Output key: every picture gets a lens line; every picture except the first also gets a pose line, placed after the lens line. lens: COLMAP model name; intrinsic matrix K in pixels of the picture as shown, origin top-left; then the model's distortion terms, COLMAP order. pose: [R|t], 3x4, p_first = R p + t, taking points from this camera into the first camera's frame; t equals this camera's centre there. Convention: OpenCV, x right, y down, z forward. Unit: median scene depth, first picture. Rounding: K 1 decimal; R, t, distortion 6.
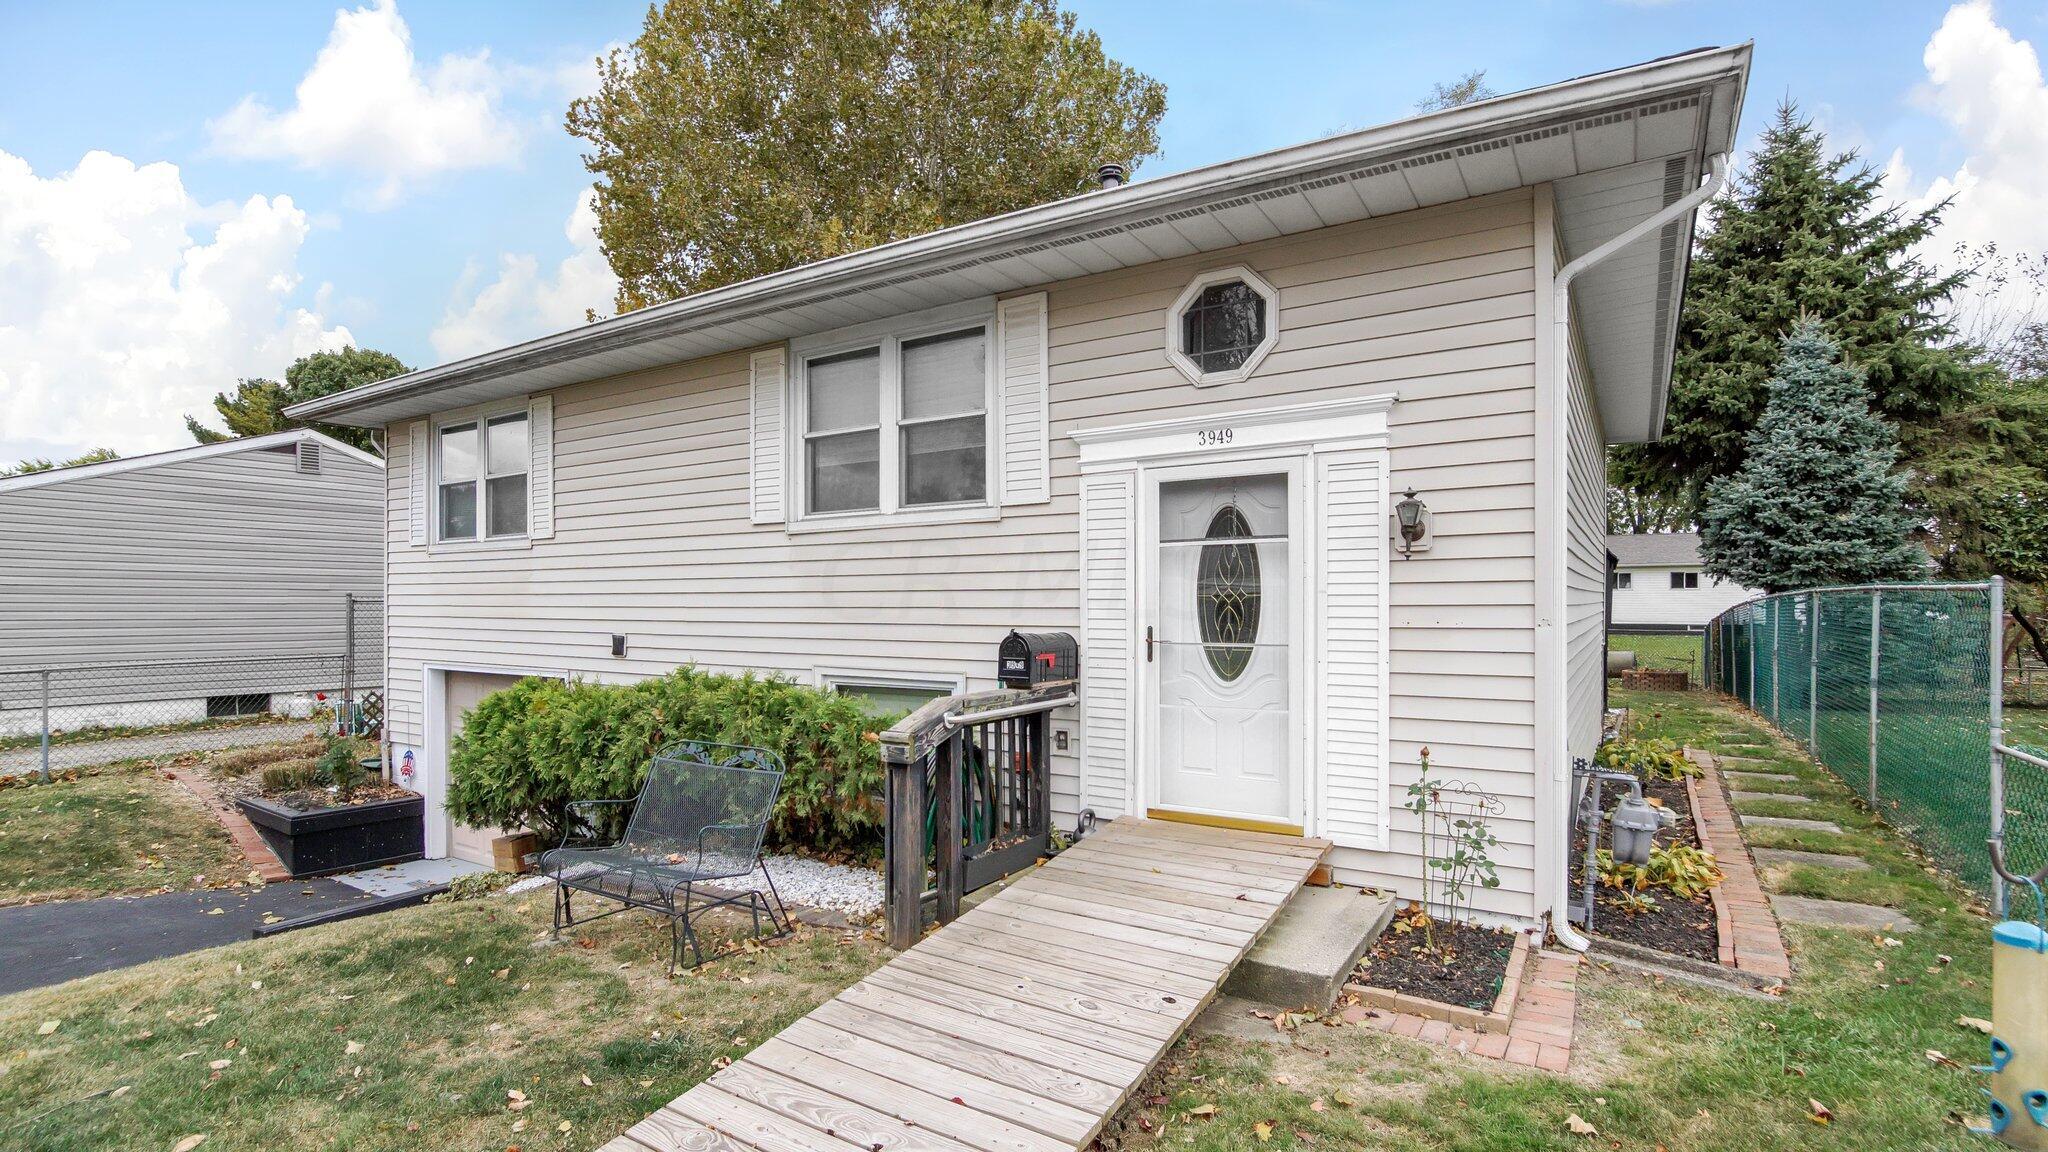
lens RADIAL K [[955.8, 0, 1022.3], [0, 955.8, 624.9], [0, 0, 1]] dist [-0.000260, 0.000129]
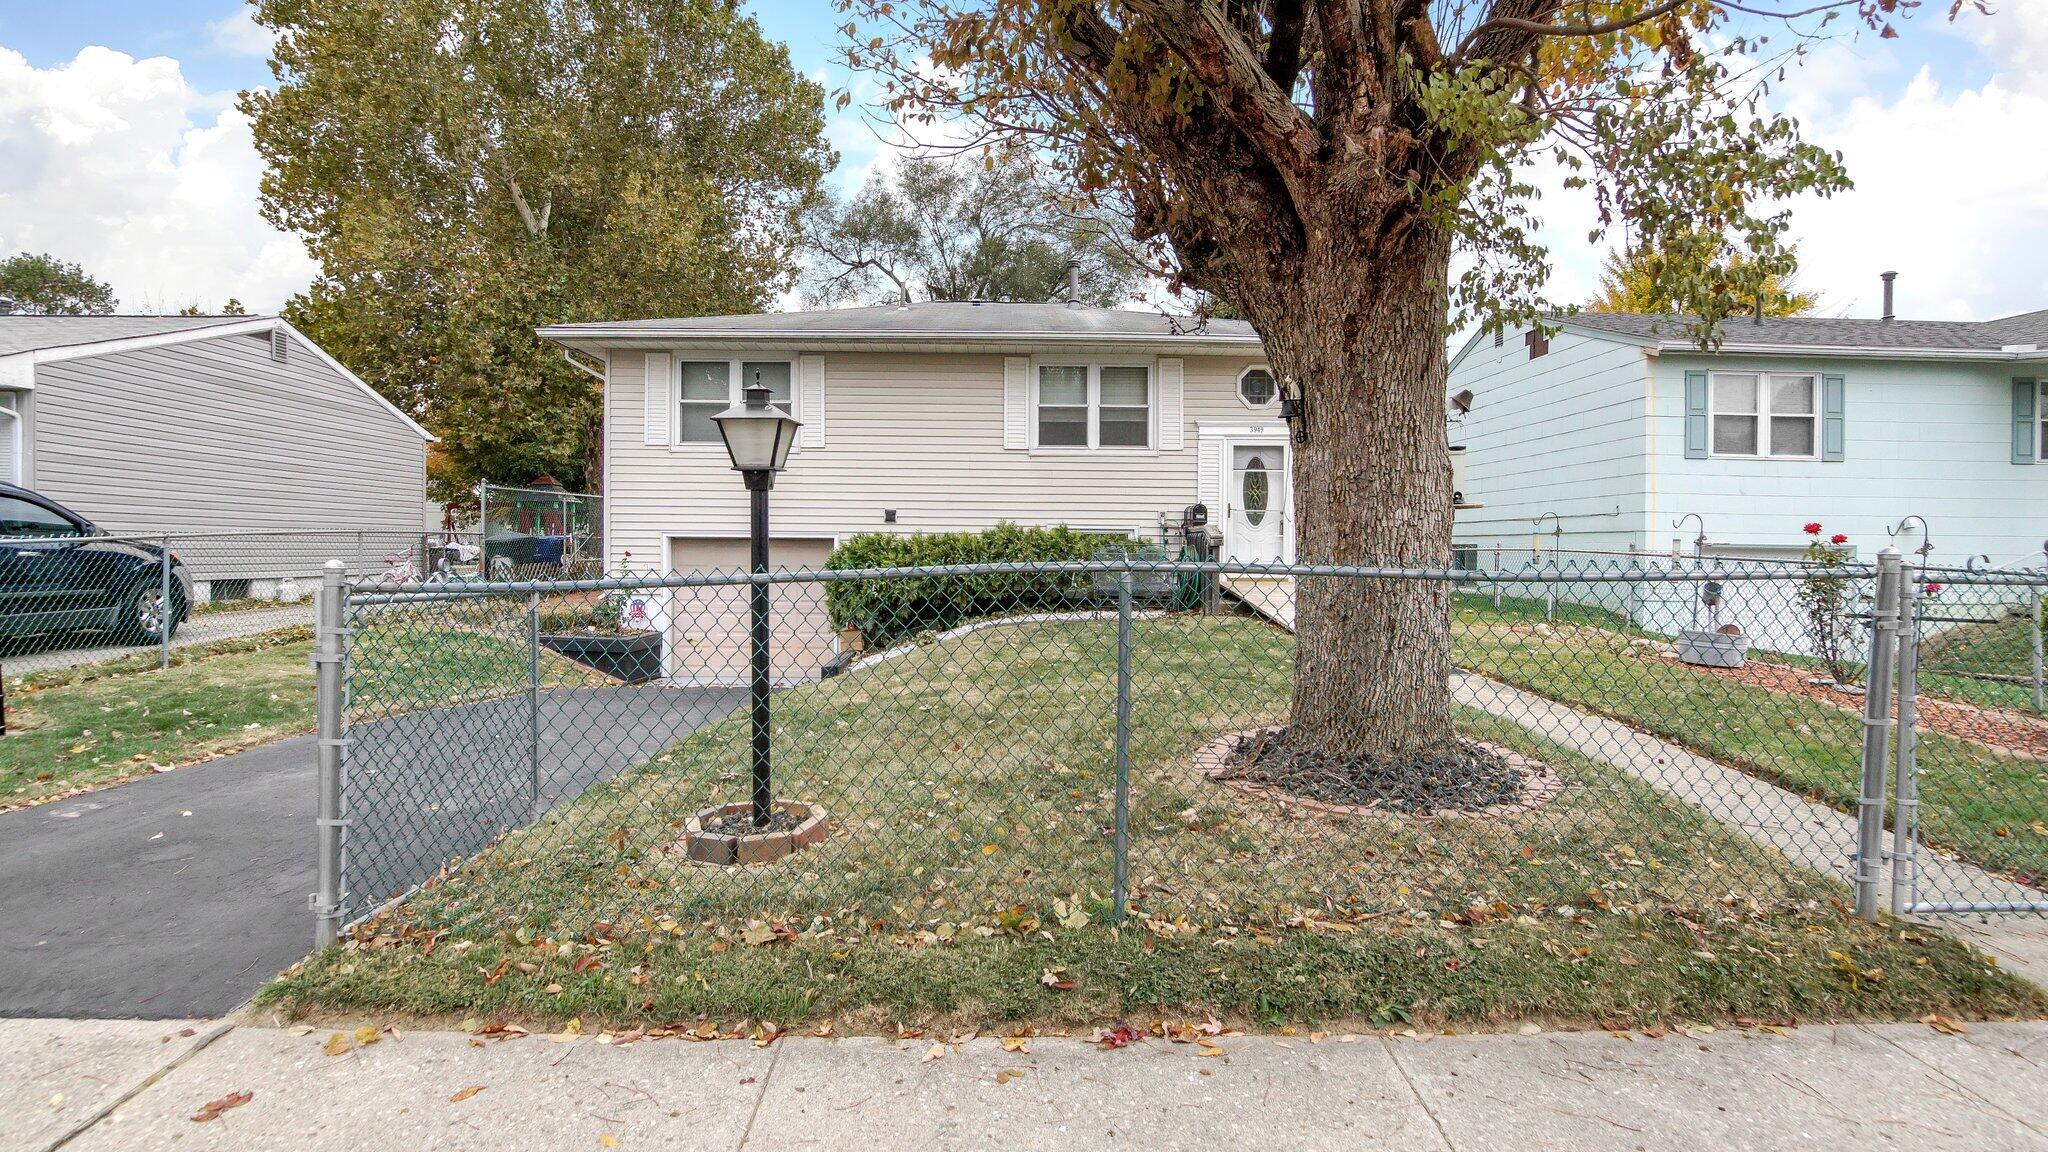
lens RADIAL K [[995.7, 0, 1024.0], [0, 995.7, 576.0], [0, 0, 1]] dist [-0.035266, 0.000446]
pose [[0.804313, -0.014415, 0.594030, -1.520222], [0.007516, 0.999873, 0.014087, 0.123998], [-0.594158, -0.006866, 0.804319, -0.622979]]
